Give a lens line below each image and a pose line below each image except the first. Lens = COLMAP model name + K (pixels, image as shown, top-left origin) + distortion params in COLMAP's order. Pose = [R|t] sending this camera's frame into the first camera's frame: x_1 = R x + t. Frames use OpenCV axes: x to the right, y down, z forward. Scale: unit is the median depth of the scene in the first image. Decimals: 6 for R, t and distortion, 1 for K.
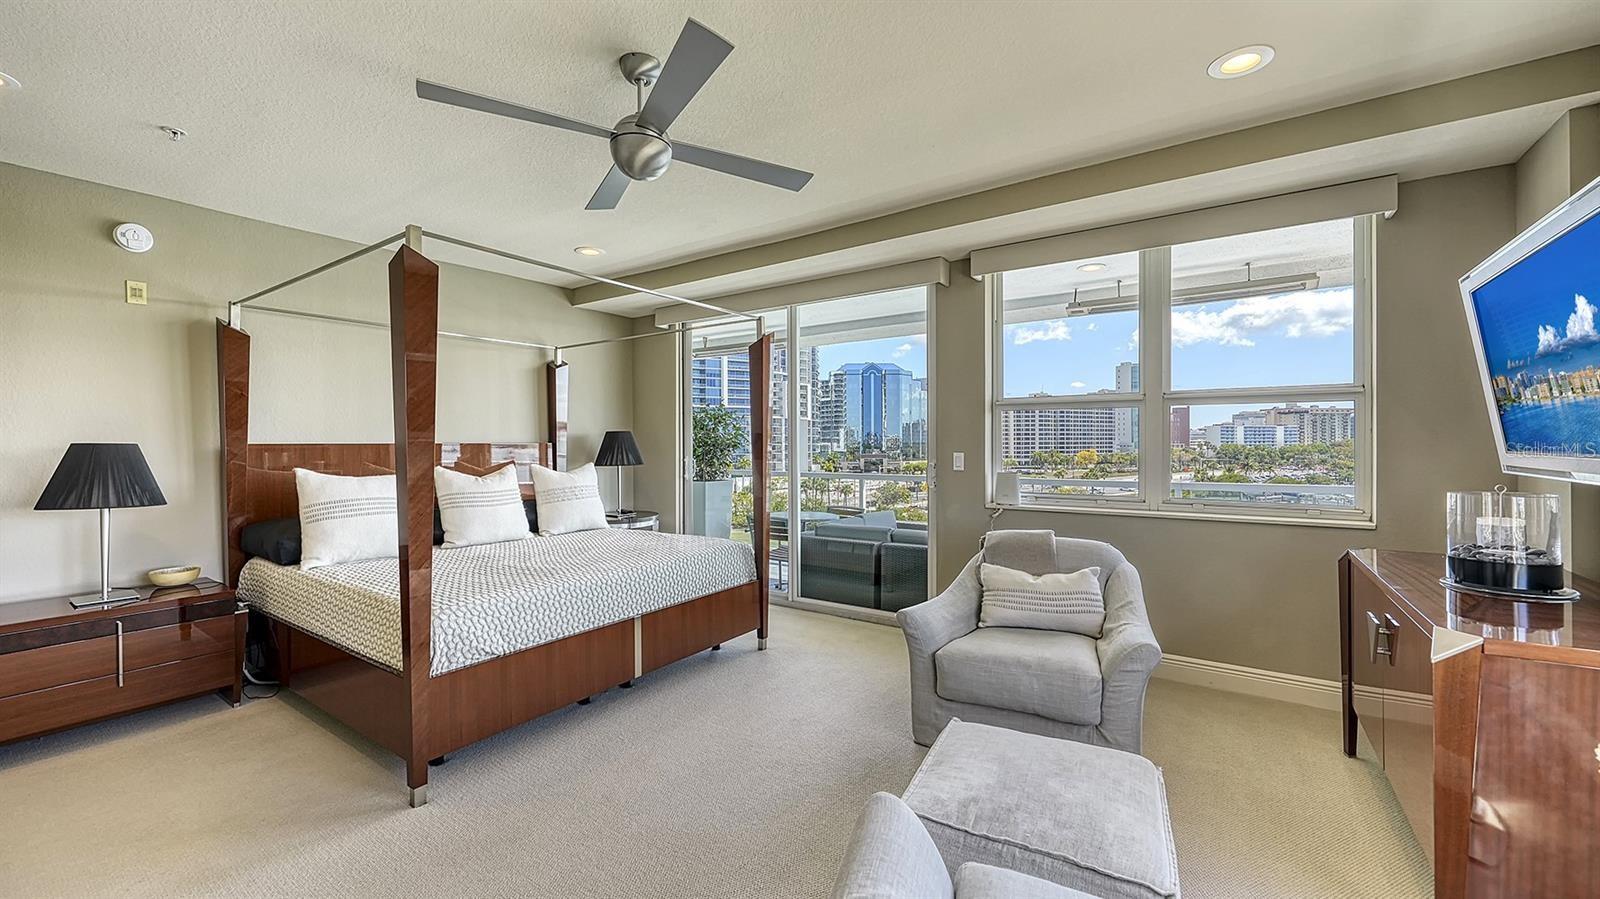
lens RADIAL K [[629.6, 0, 800.0], [0, 629.6, 449.5], [0, 0, 1]] dist [-0.000408, 0.000028]
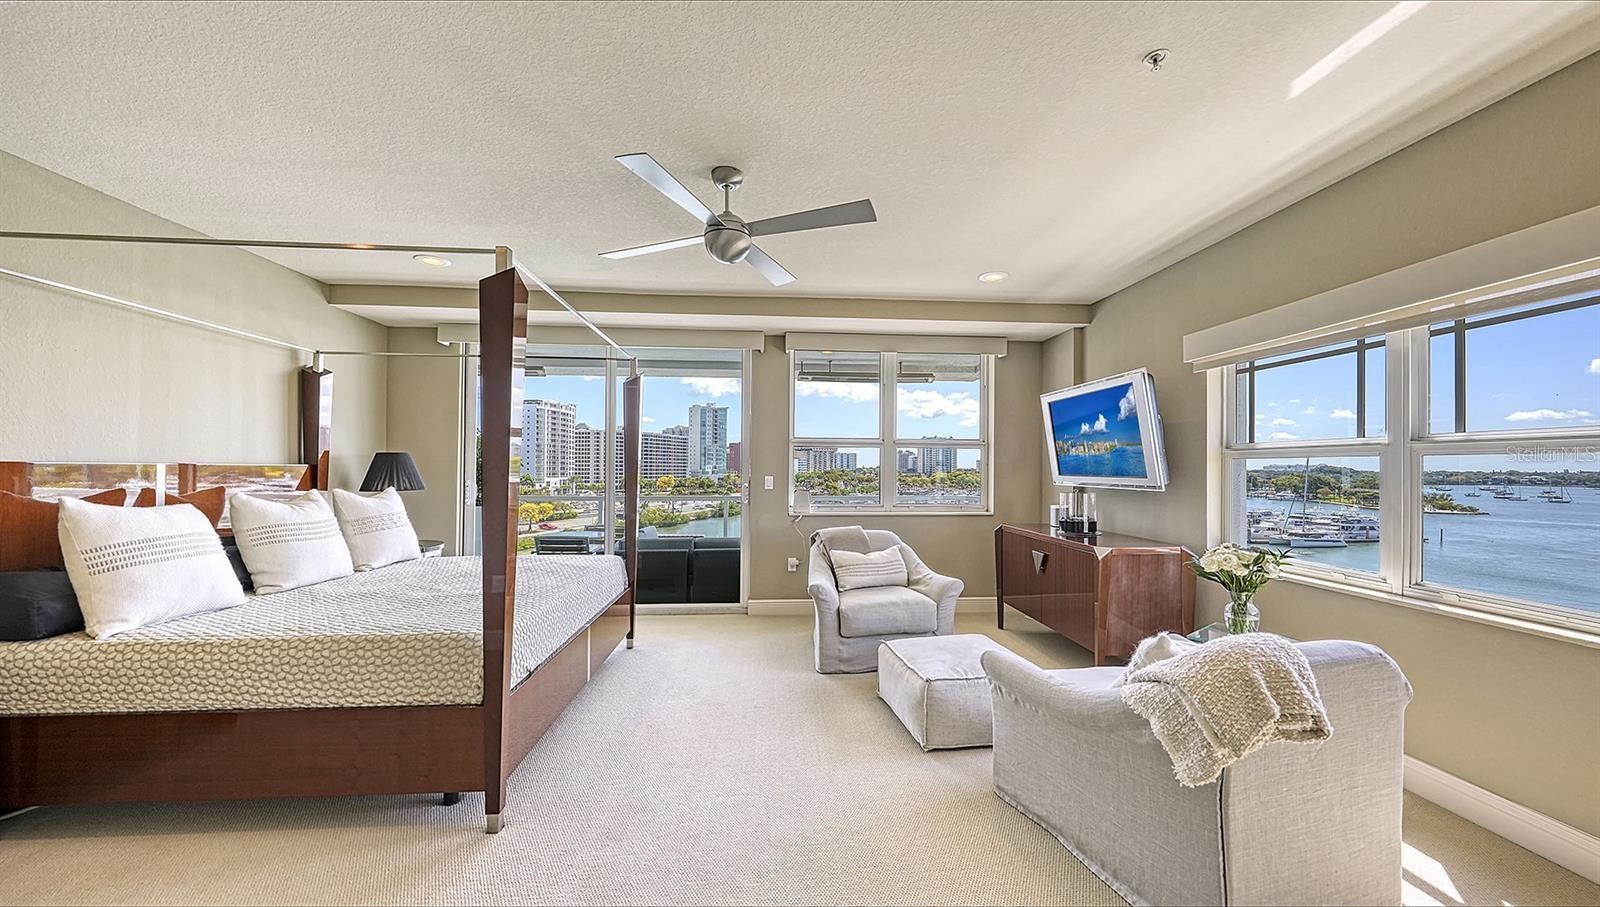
lens RADIAL K [[570.8, 0, 812.2], [0, 570.8, 474.2], [0, 0, 1]] dist [0.000586, 0.000075]
pose [[0.776860, 0.002791, 0.629667, -0.482921], [-0.001551, 0.999996, -0.002519, 0.003843], [-0.629671, 0.000980, 0.776861, -0.014879]]
